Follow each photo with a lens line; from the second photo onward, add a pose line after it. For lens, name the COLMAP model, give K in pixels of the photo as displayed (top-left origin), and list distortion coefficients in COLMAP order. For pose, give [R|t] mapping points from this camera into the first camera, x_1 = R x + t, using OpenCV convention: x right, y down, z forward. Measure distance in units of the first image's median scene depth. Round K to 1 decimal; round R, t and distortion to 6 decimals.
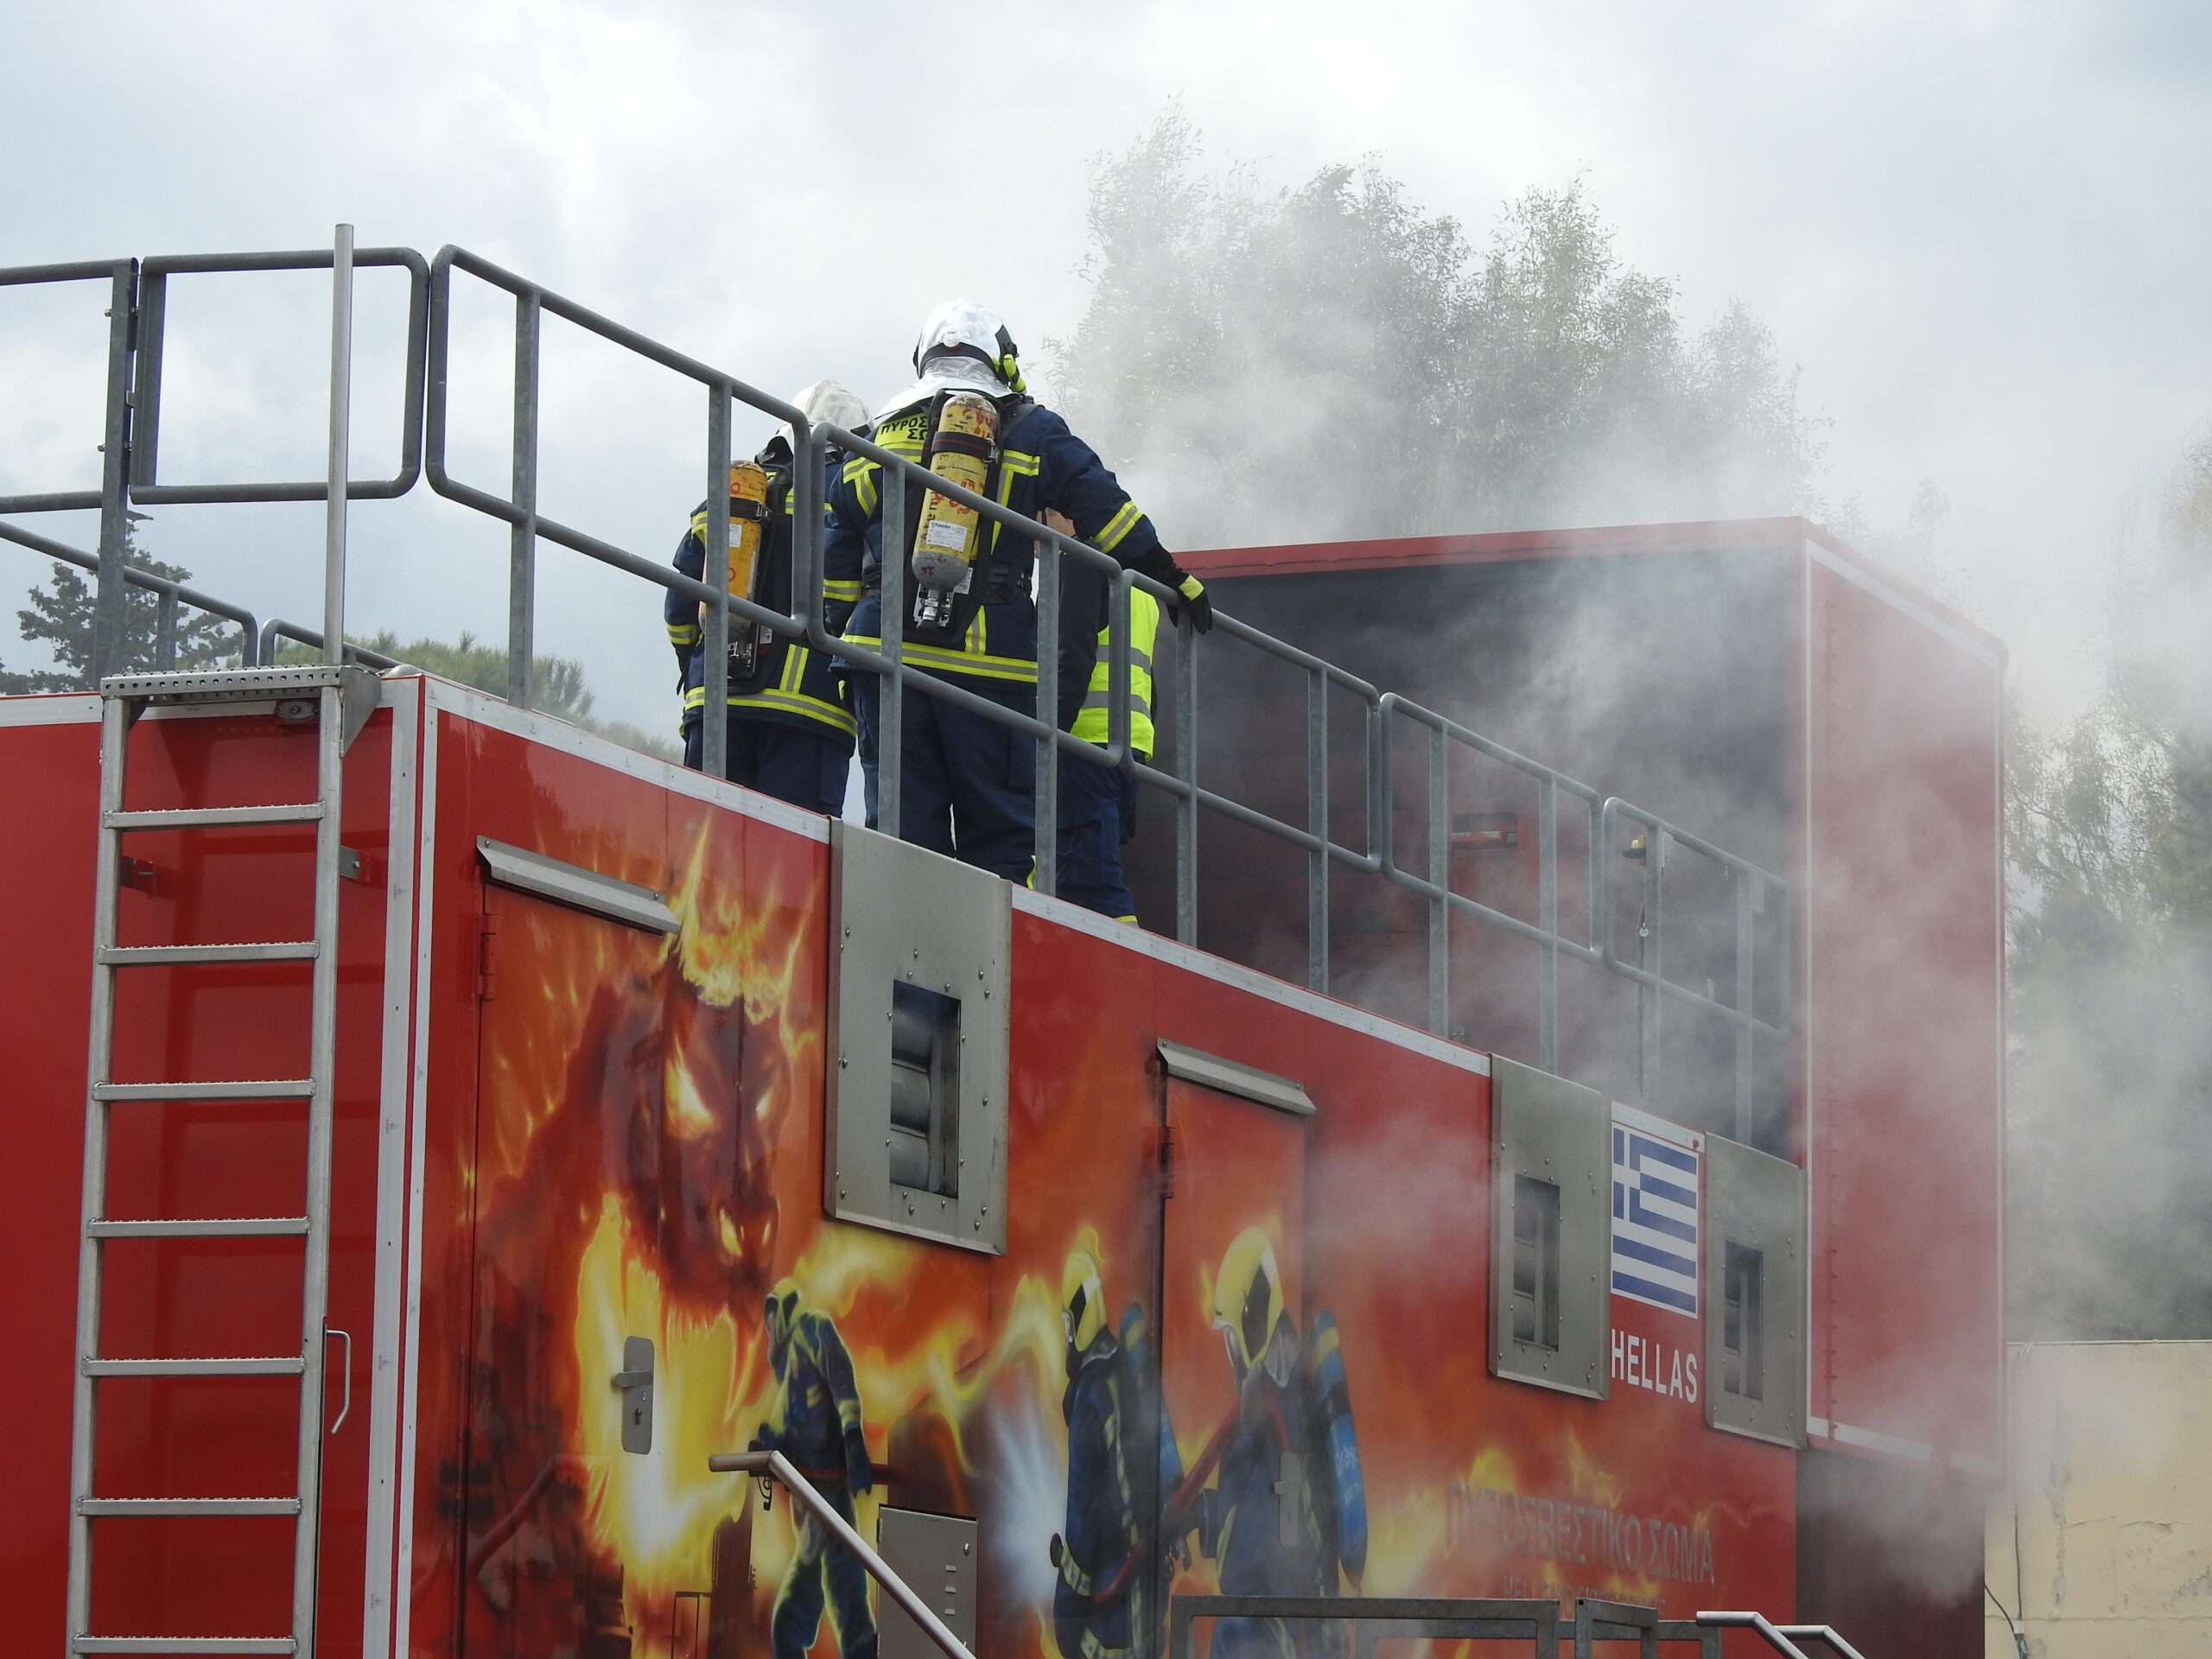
lens RADIAL K [[7582.7, 0, 1113.2], [0, 7582.7, 816.4], [0, 0, 1]] dist [0.034355, 0.000000]
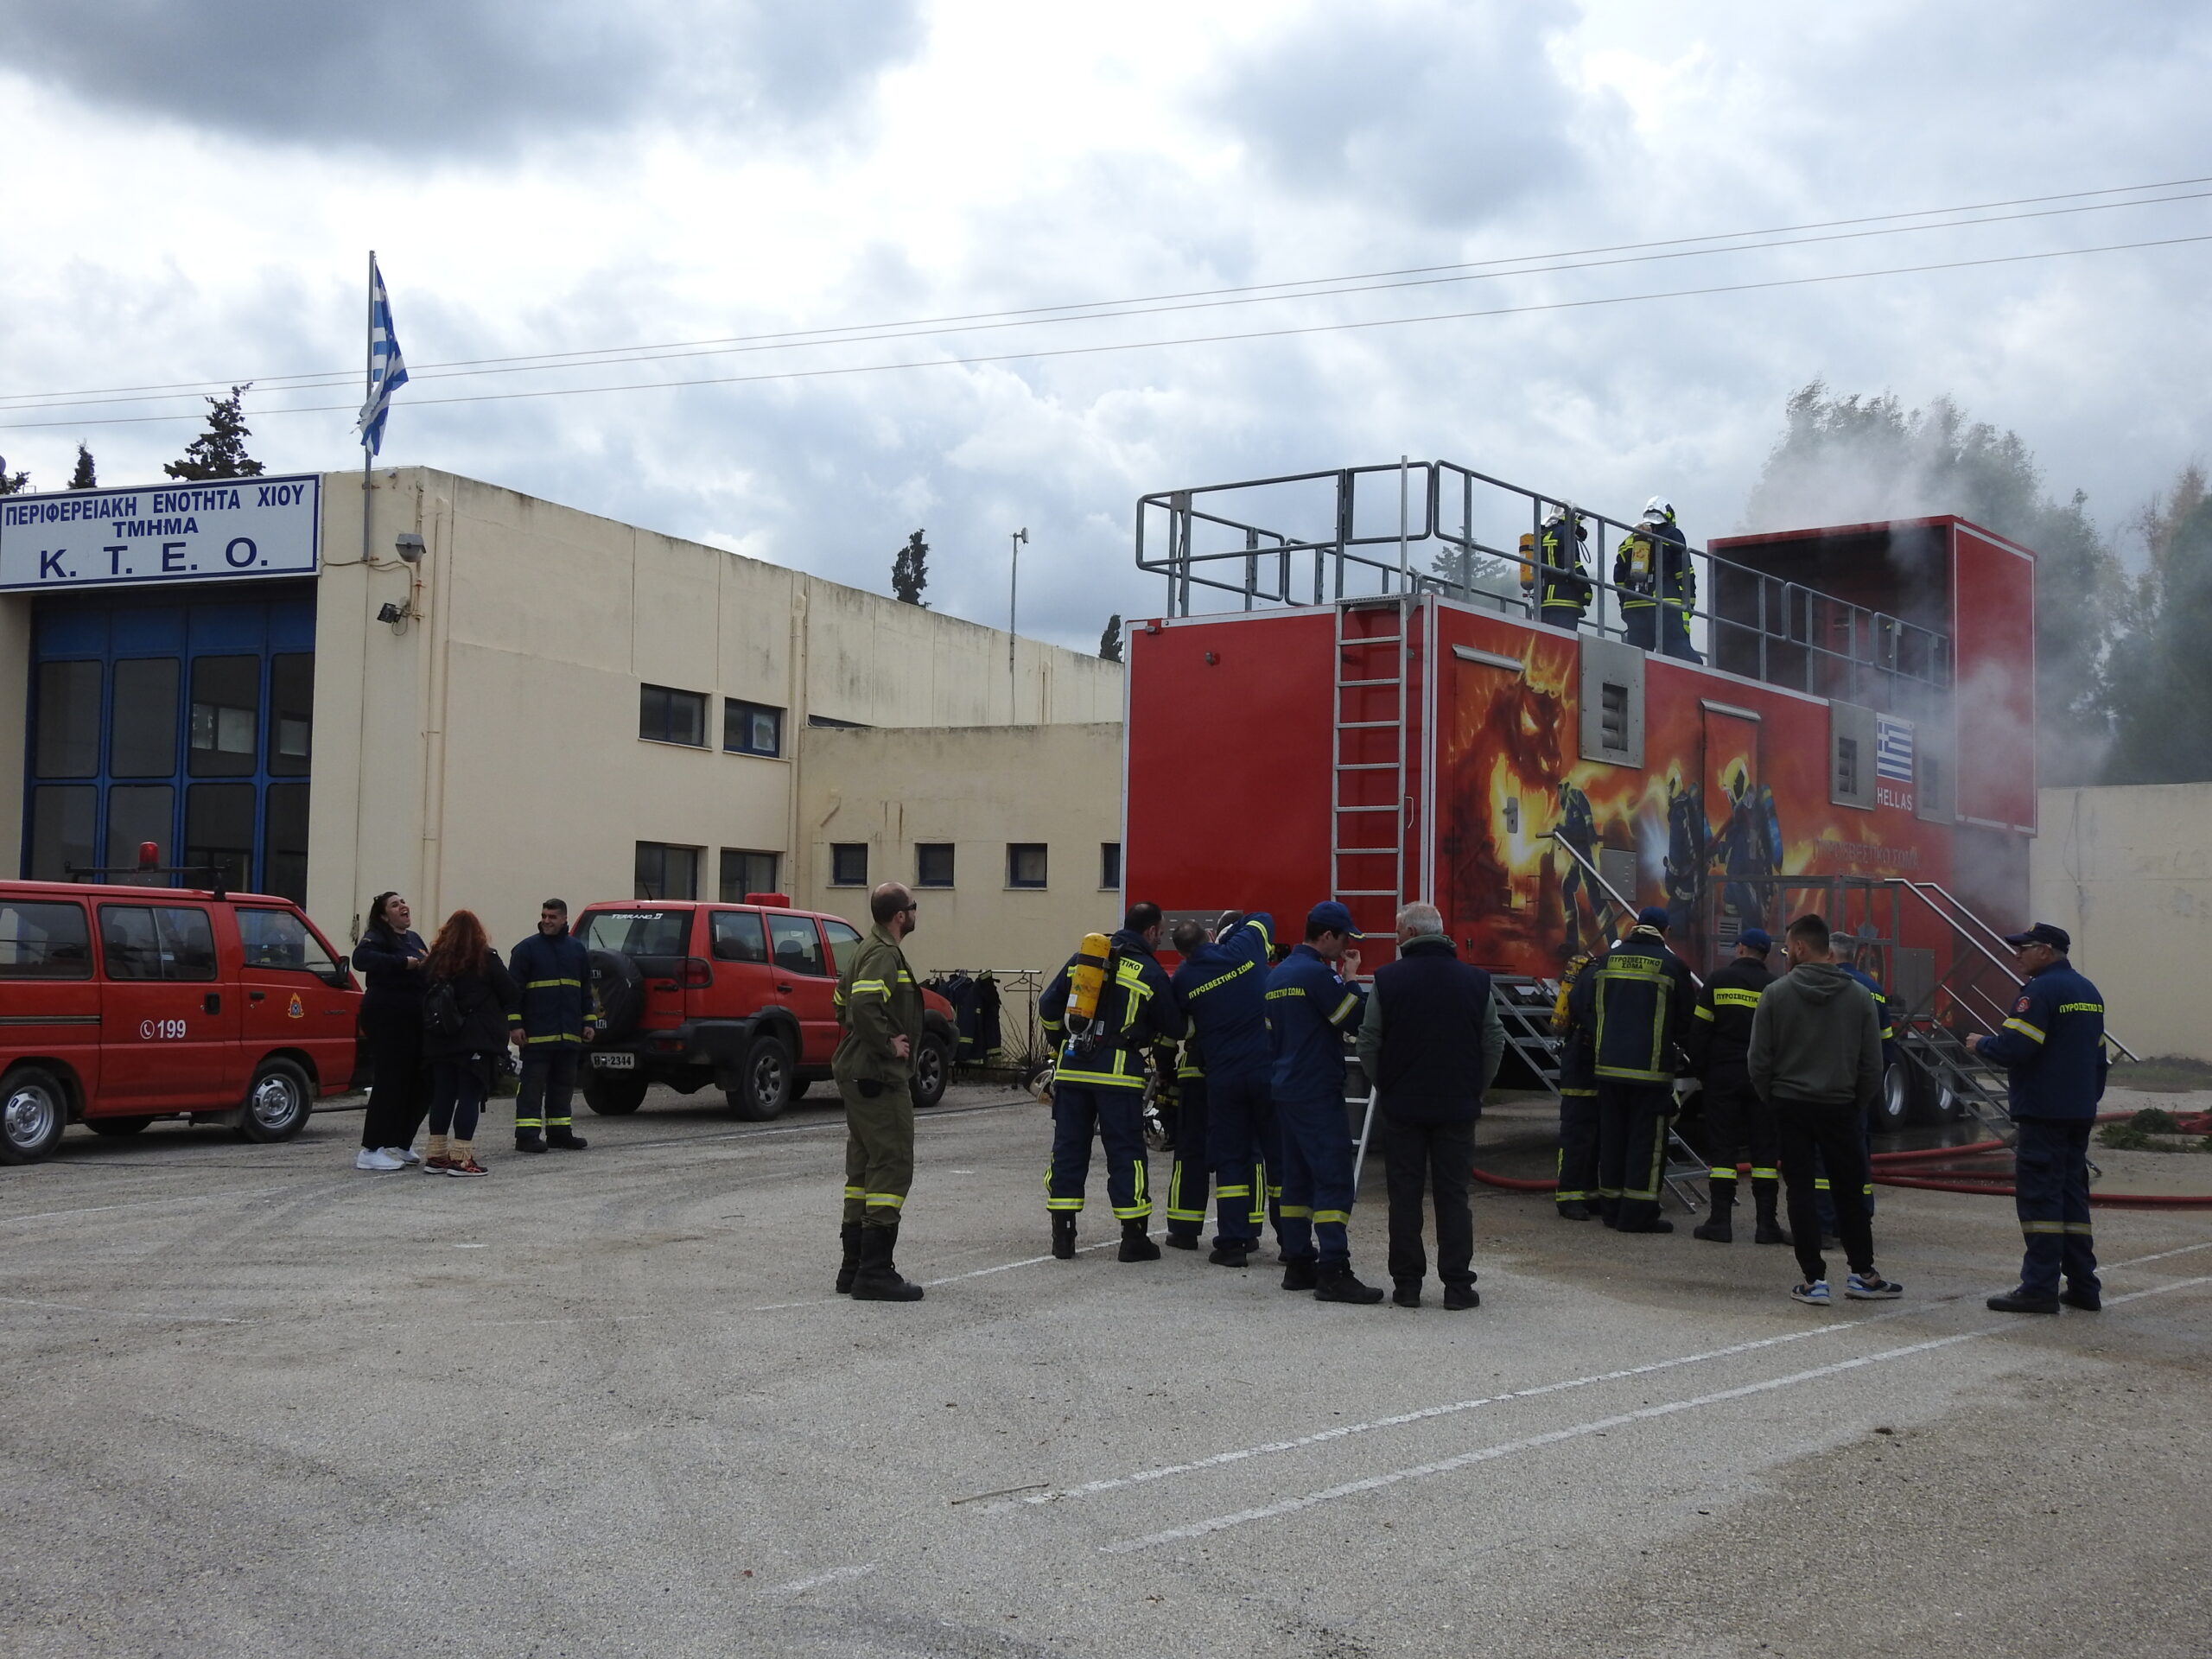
lens RADIAL K [[2478.1, 0, 1112.3], [0, 2478.1, 838.8], [0, 0, 1]] dist [-0.025934, 0.000000]
pose [[0.959269, -0.013240, -0.282184, 0.067130], [0.037453, 0.996044, 0.080587, -0.004569], [0.280000, -0.087873, 0.955970, -0.051014]]
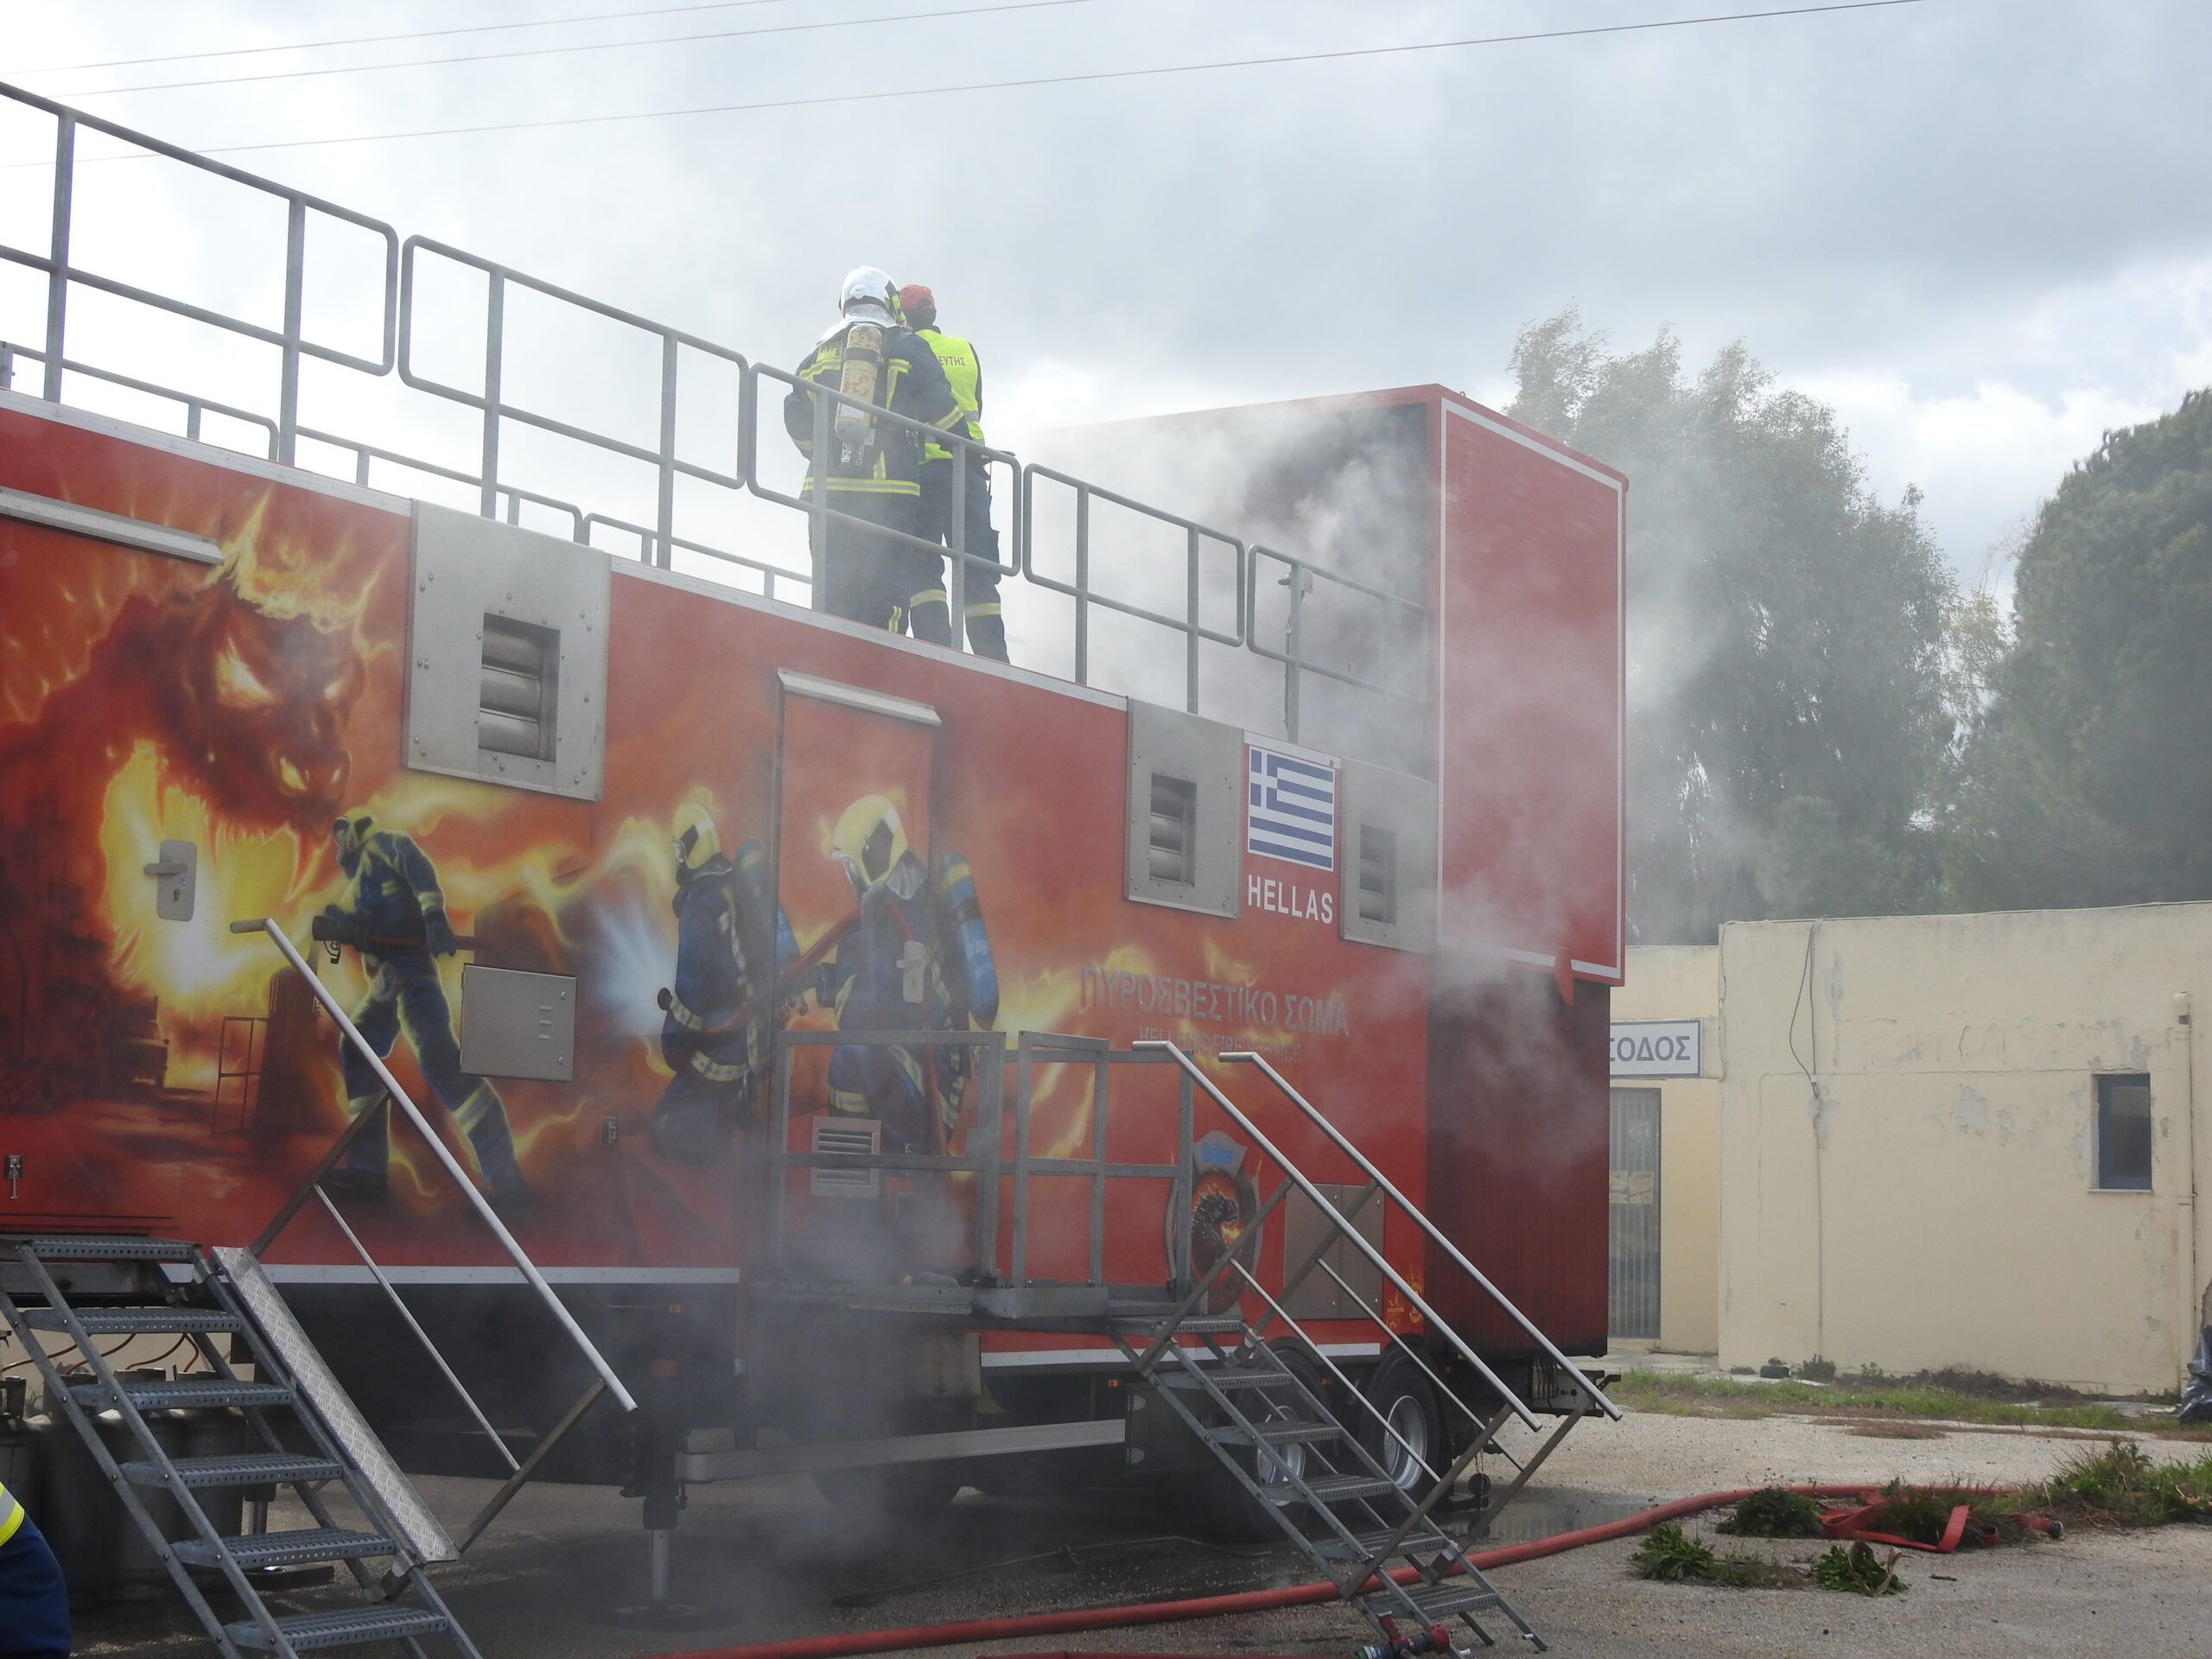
lens RADIAL K [[3559.5, 0, 1116.1], [0, 3559.5, 828.7], [0, 0, 1]] dist [0.003757, 0.000000]
pose [[0.986435, -0.012711, -0.163659, 0.213369], [0.017716, 0.999418, 0.029155, 0.047113], [0.163193, -0.031659, 0.986086, 0.340243]]
